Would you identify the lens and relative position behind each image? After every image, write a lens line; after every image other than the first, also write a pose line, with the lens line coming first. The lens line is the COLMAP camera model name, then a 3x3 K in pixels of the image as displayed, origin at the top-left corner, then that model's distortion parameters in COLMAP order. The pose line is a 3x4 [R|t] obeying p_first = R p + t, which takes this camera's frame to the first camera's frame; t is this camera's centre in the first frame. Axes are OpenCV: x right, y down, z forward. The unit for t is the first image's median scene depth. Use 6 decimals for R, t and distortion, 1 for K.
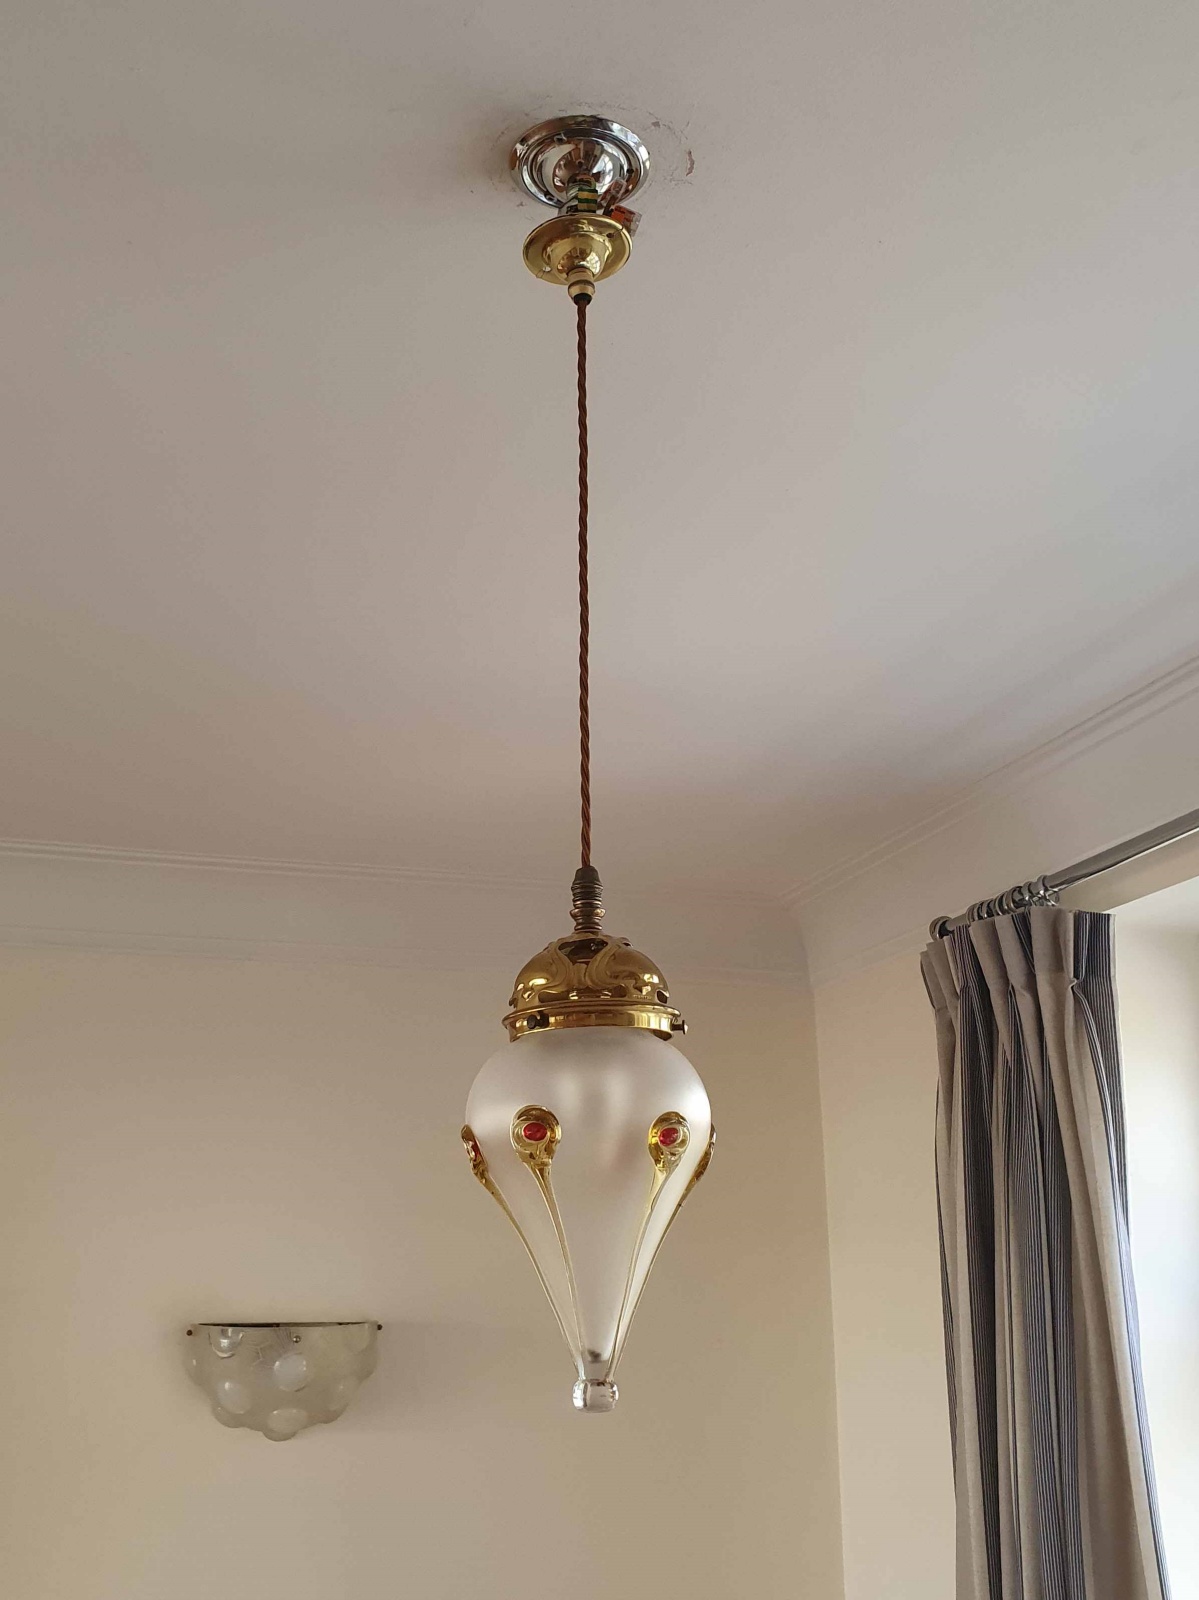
lens RADIAL K [[1561.5, 0, 590.3], [0, 1561.5, 733.0], [0, 0, 1]] dist [-0.005166, -0.002415]
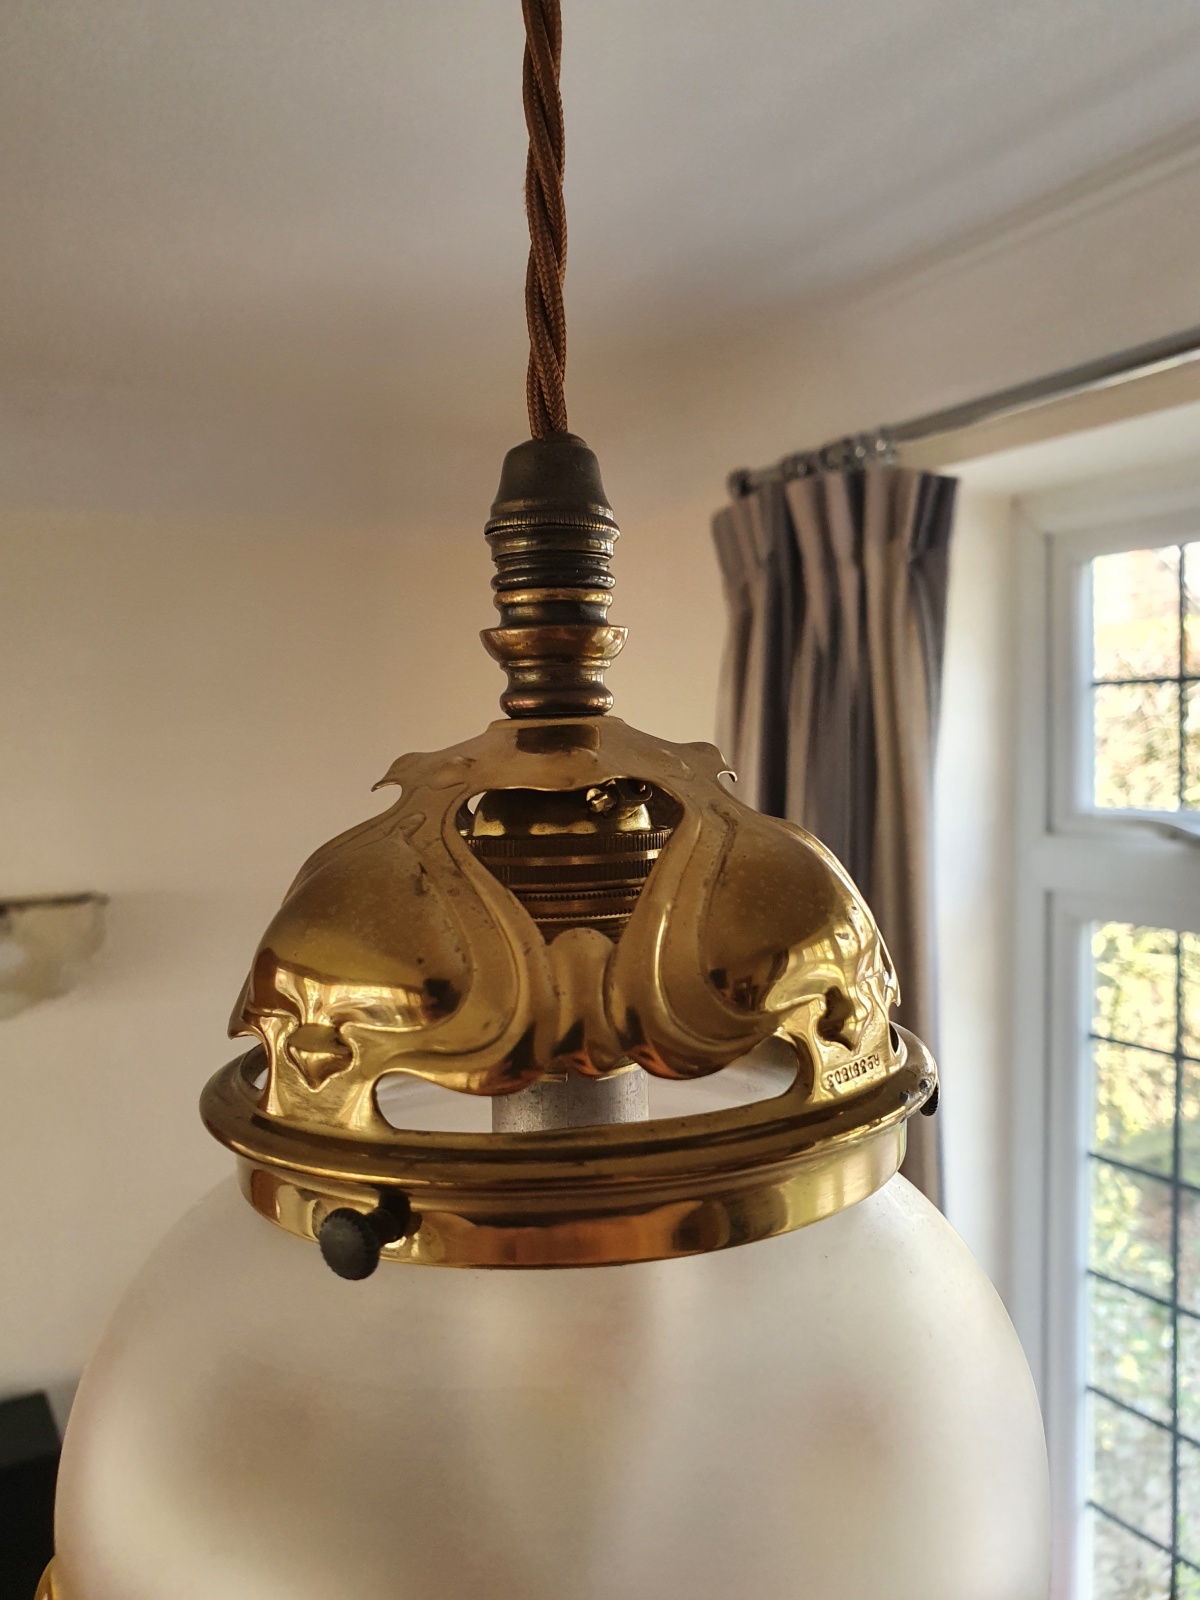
lens RADIAL K [[1226.9, 0, 633.1], [0, 1226.9, 802.4], [0, 0, 1]] dist [0.005108, -0.005115]
pose [[0.967652, -0.033958, 0.249991, -0.016284], [-0.068206, 0.918789, 0.388812, 0.029930], [-0.242892, -0.393285, 0.886752, 0.374219]]
